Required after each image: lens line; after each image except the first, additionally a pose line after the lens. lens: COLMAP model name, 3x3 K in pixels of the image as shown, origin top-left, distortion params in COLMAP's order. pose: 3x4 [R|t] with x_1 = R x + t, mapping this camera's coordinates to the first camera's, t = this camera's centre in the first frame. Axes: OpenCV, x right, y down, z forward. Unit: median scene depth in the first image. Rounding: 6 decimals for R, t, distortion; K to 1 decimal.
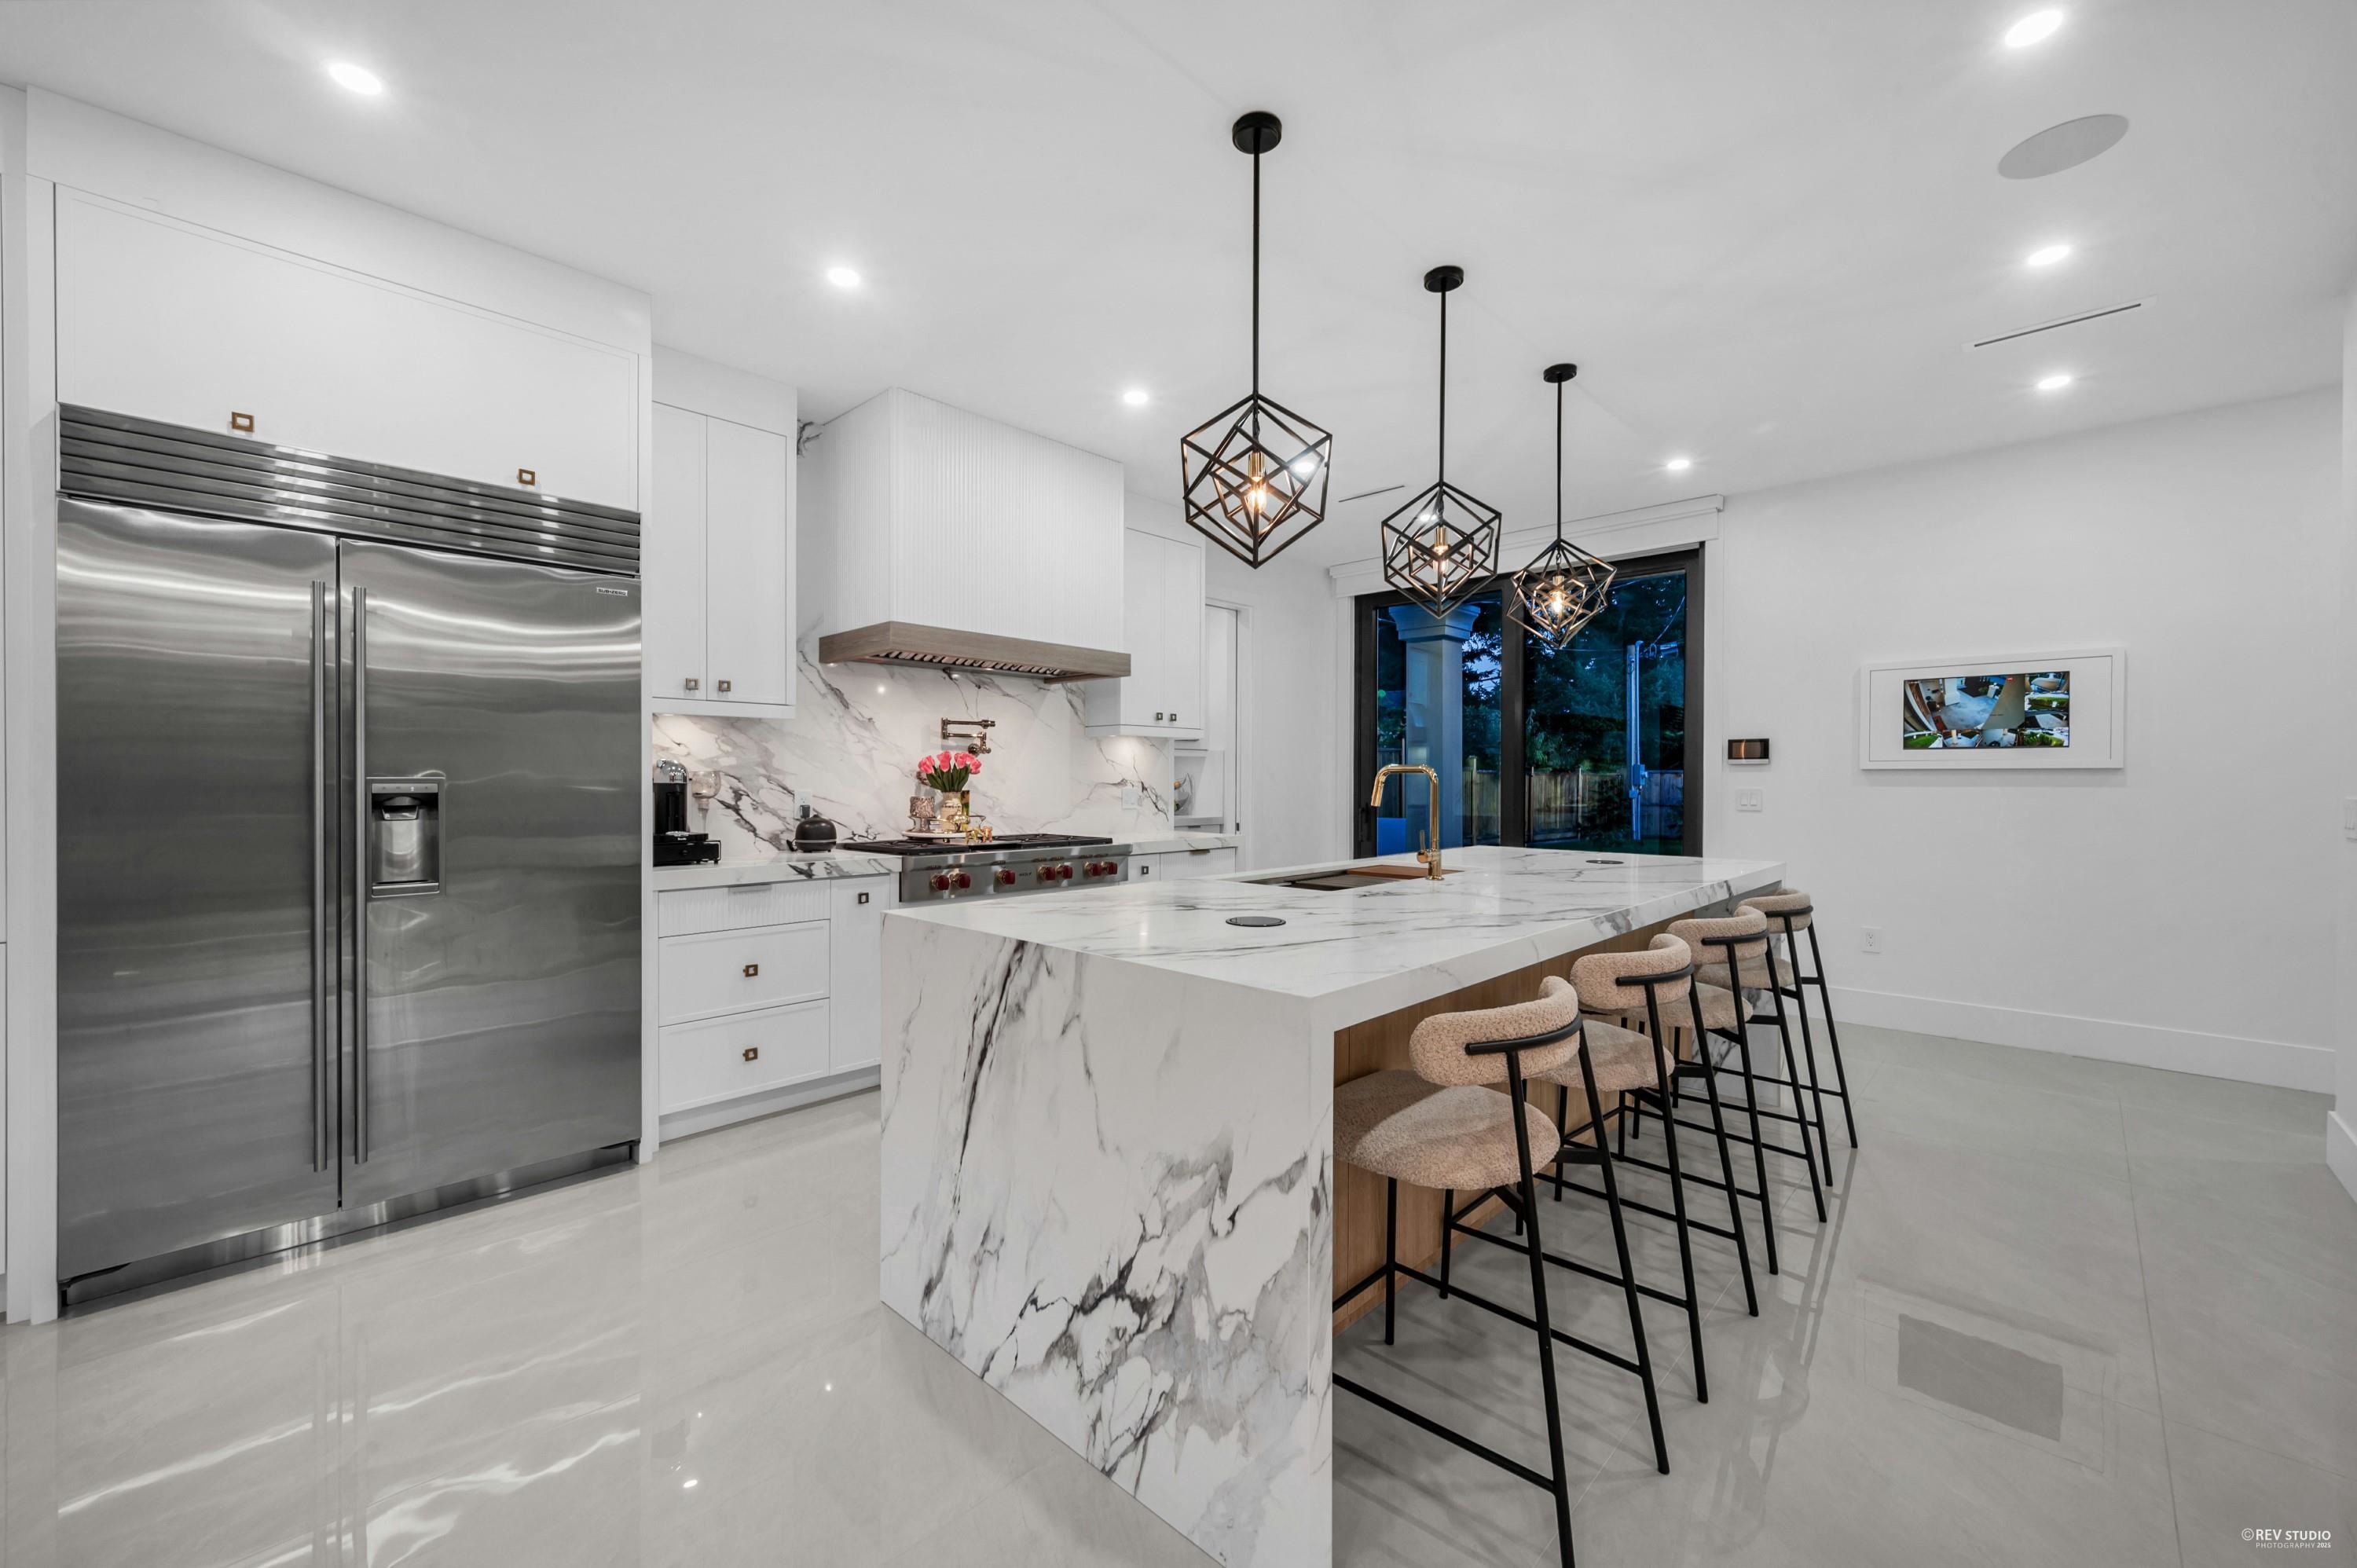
lens RADIAL K [[933.9, 0, 1156.3], [0, 933.9, 783.2], [0, 0, 1]] dist [0.001327, 0.000030]
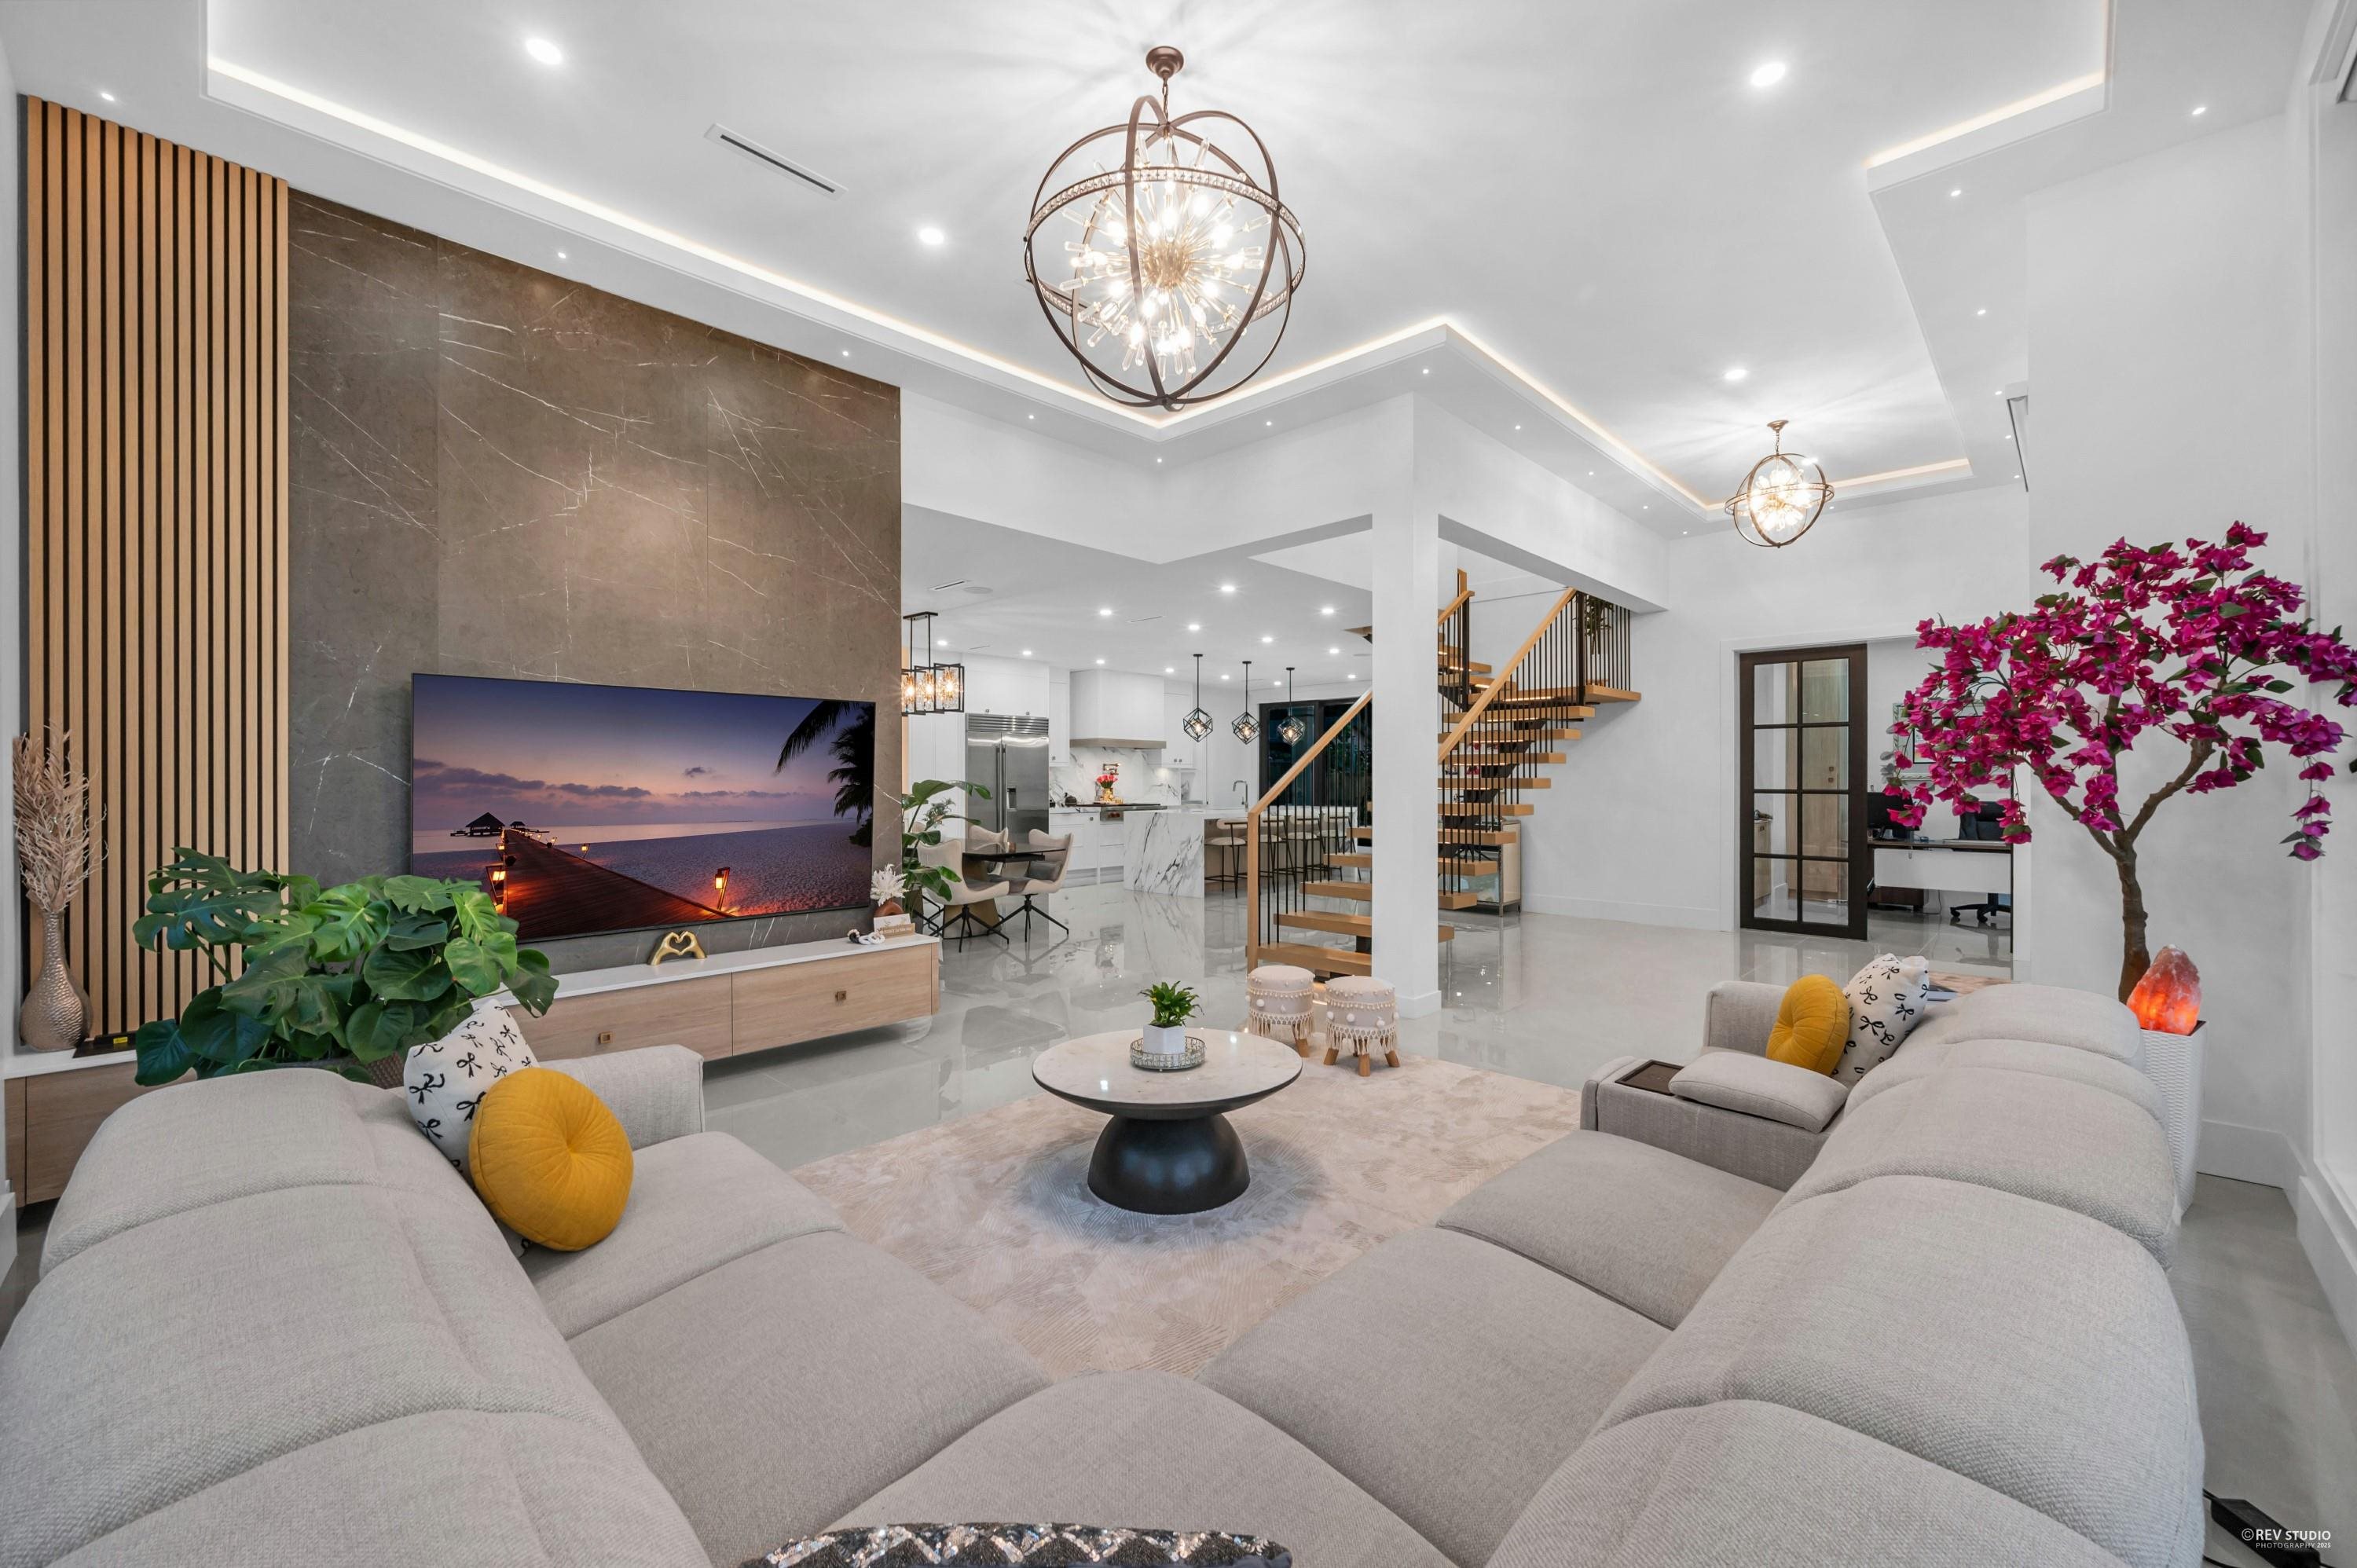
lens RADIAL K [[933.9, 0, 1156.3], [0, 933.9, 783.2], [0, 0, 1]] dist [0.001327, 0.000030]
pose [[0.999996, -0.002790, -0.001014, -0.061545], [0.002796, 0.999977, 0.006106, -0.026557], [0.000997, -0.006109, 0.999981, -2.182838]]
